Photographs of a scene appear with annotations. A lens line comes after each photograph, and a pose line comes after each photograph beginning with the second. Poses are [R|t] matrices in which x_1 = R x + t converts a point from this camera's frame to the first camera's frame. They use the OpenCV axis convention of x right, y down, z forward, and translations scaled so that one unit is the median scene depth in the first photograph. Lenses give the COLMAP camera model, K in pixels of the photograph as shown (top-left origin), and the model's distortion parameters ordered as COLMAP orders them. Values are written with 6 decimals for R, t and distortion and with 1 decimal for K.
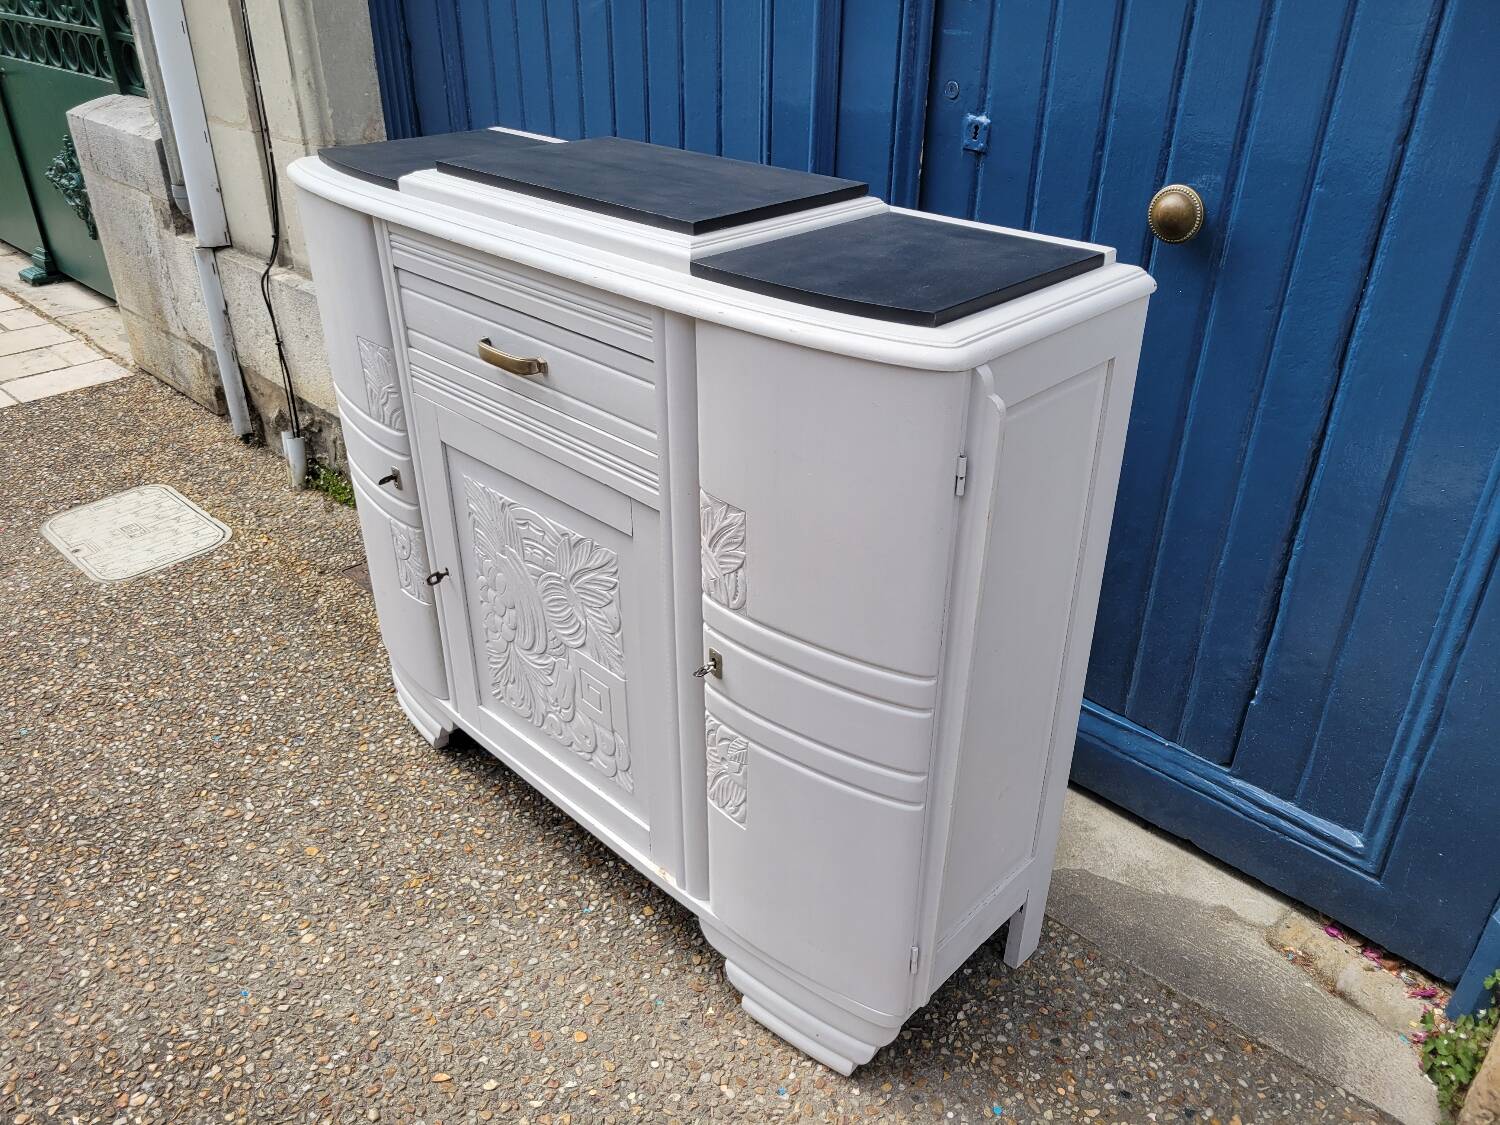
lens RADIAL K [[1128.2, 0, 757.7], [0, 1128.2, 543.4], [0, 0, 1]] dist [0.038775, -0.010342]
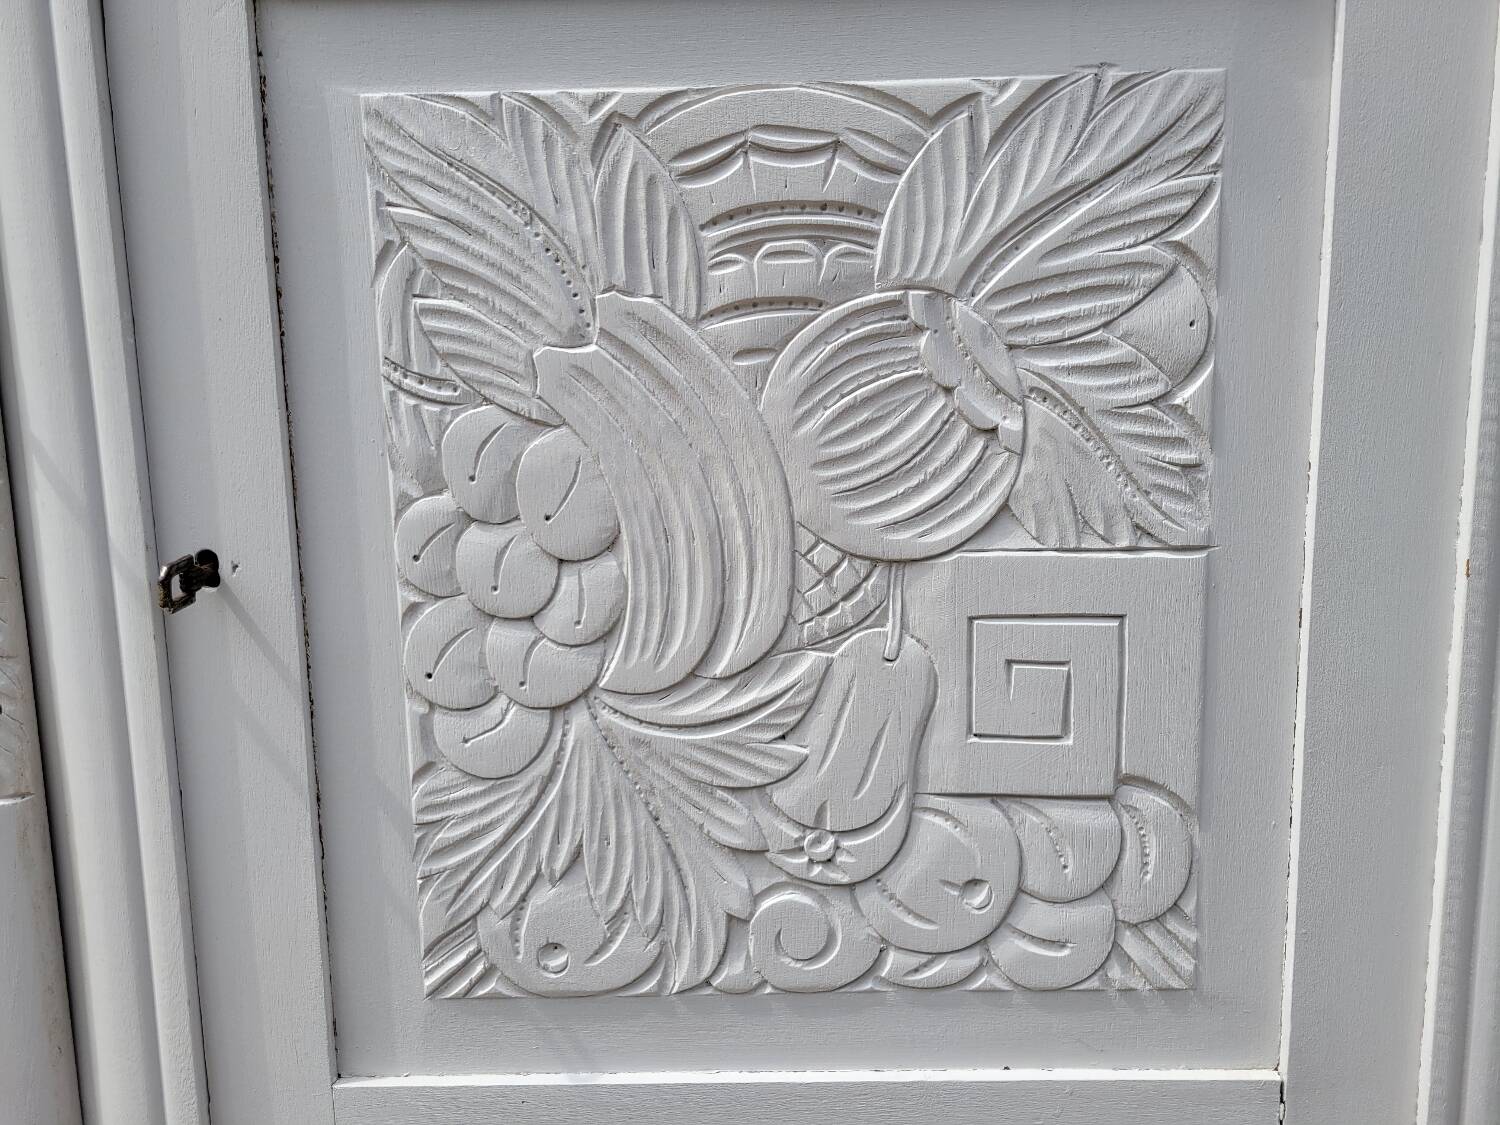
lens RADIAL K [[1197.3, 0, 754.0], [0, 1197.3, 535.2], [0, 0, 1]] dist [0.038201, -0.010636]
pose [[0.722107, -0.121882, 0.680960, -0.431607], [0.347352, 0.915155, -0.204541, 0.140536], [-0.598254, 0.384233, 0.703176, 0.830238]]
